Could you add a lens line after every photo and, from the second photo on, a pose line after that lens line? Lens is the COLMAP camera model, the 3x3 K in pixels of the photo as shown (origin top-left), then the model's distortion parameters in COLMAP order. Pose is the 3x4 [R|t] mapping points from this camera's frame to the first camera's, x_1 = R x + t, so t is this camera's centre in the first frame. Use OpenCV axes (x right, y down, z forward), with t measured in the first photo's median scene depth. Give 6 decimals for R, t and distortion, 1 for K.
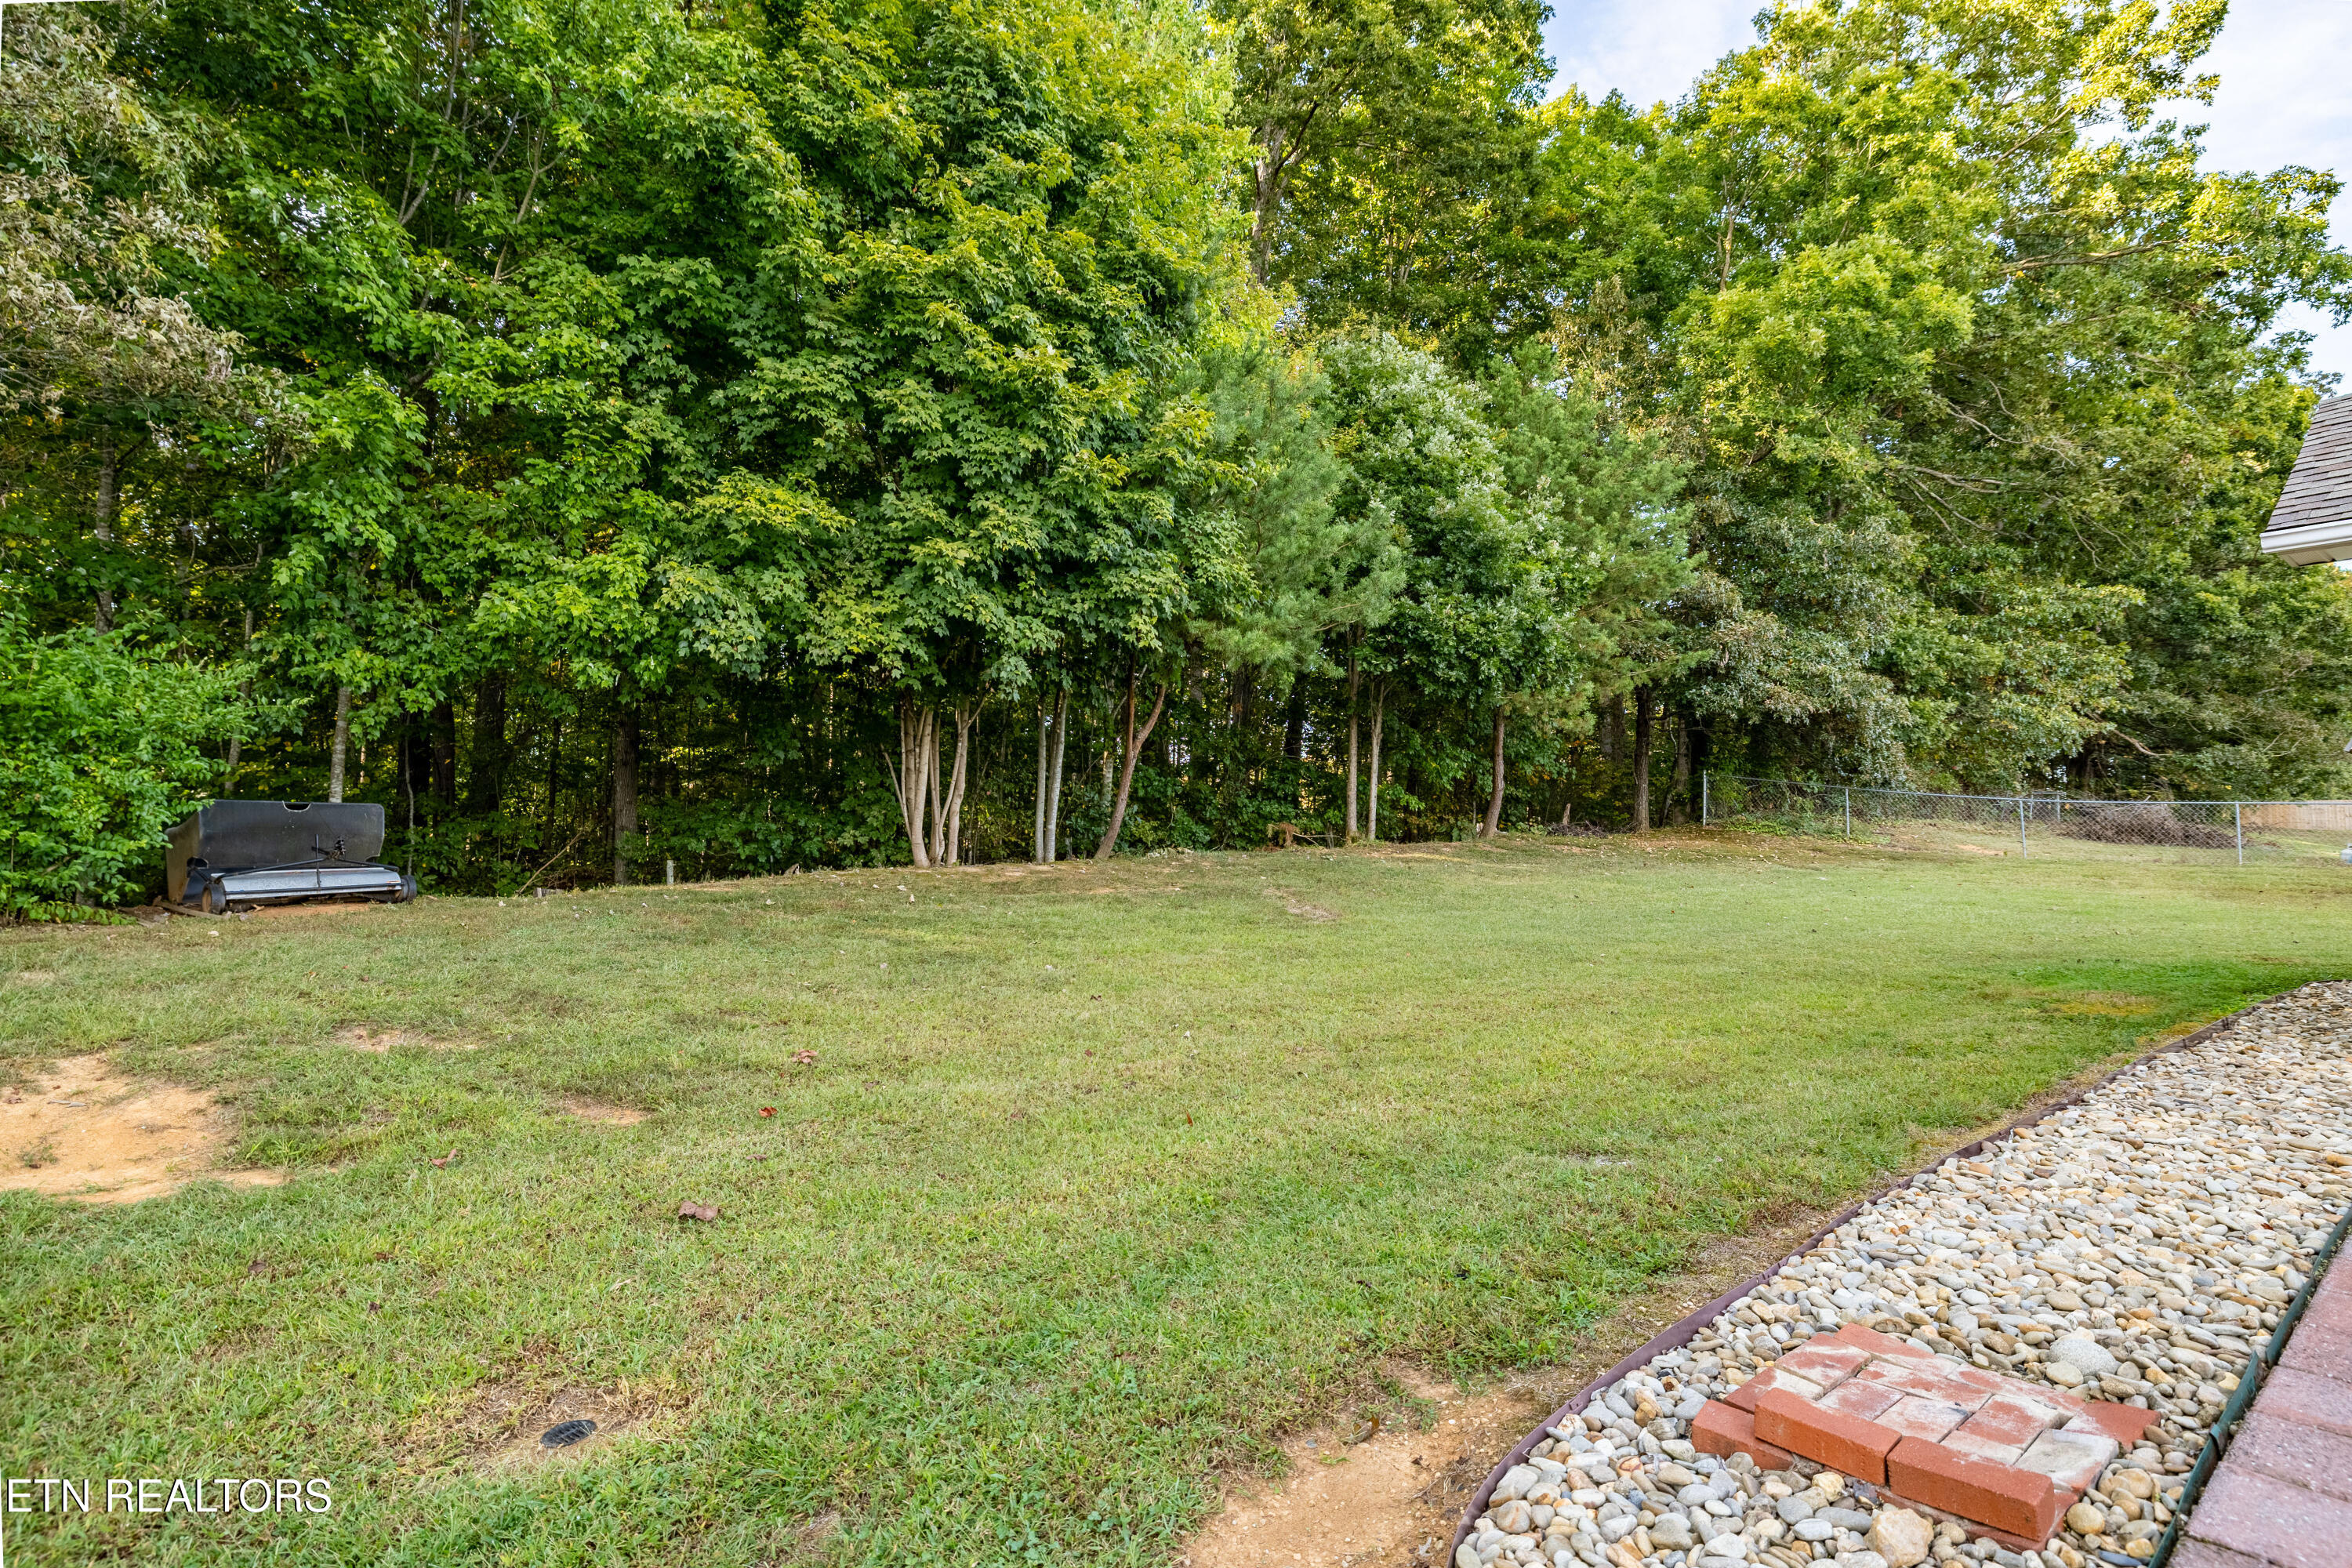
lens RADIAL K [[1168.0, 0, 1164.7], [0, 1168.0, 798.4], [0, 0, 1]] dist [-0.012394, 0.000613]
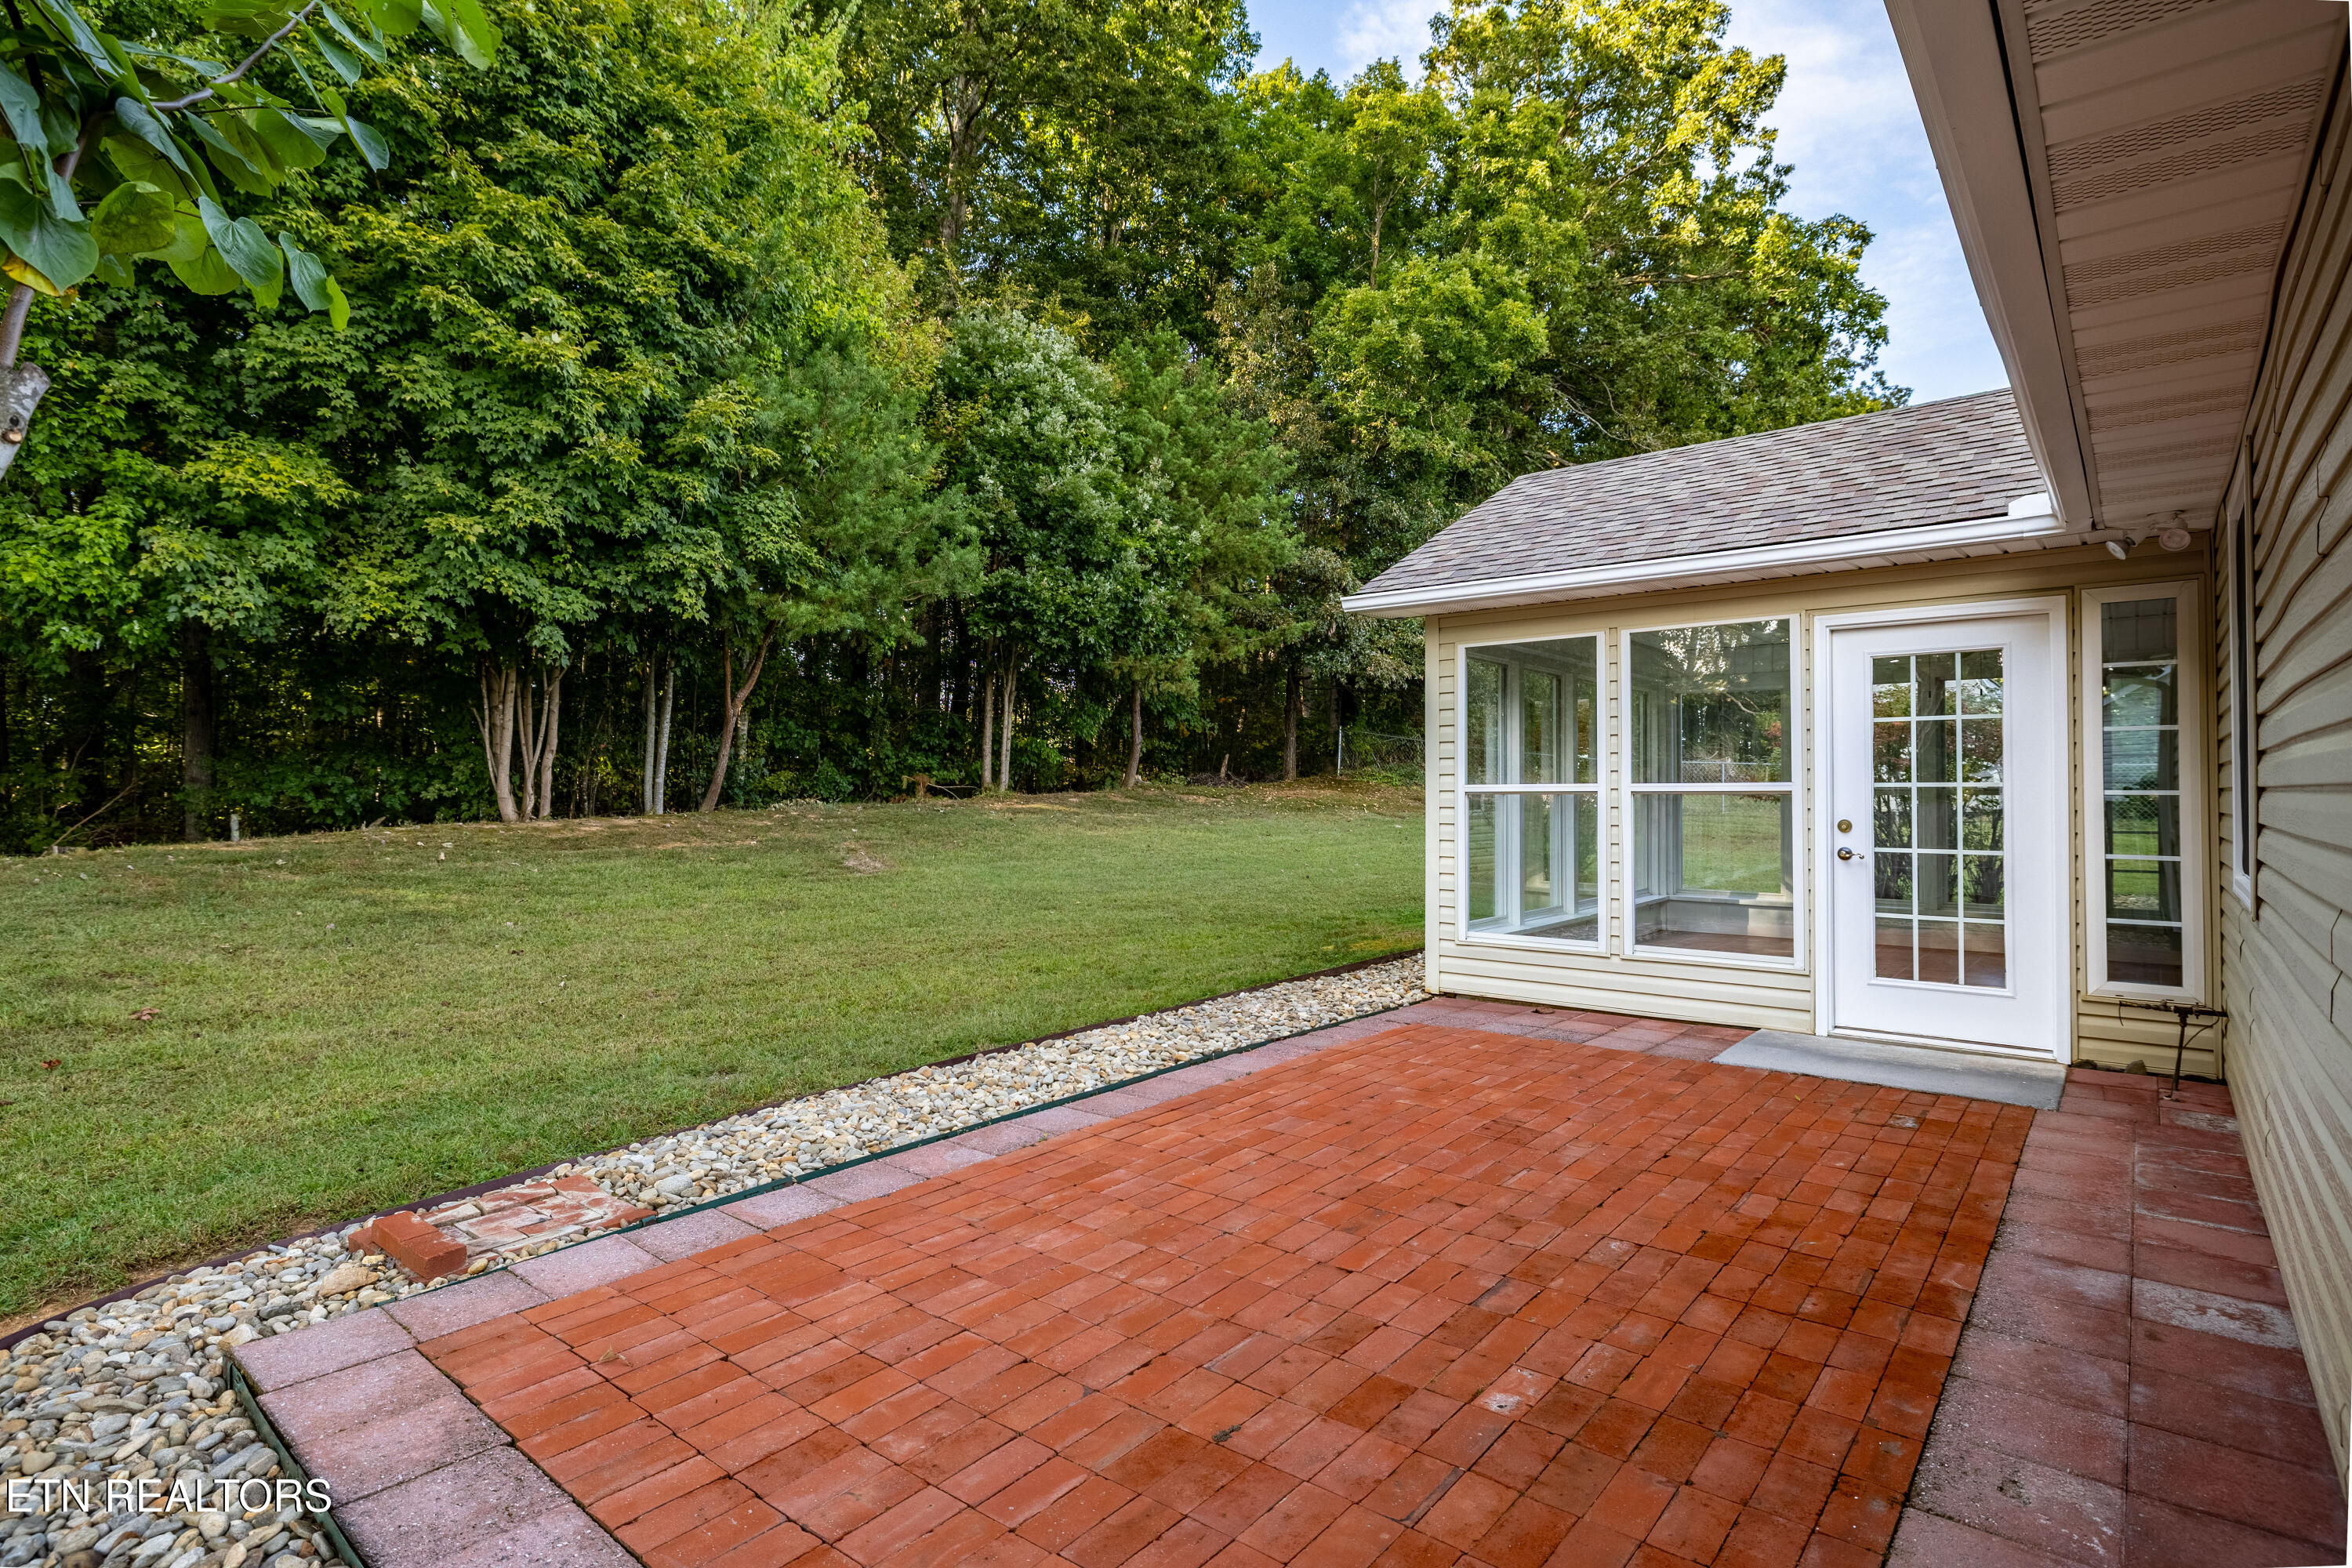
lens RADIAL K [[1168.0, 0, 1176.2], [0, 1168.0, 792.4], [0, 0, 1]] dist [-0.012394, 0.000613]
pose [[0.982677, 0.002628, 0.185306, 0.169838], [-0.011991, 0.998706, 0.049425, -0.022435], [-0.184936, -0.050791, 0.981437, -0.101682]]
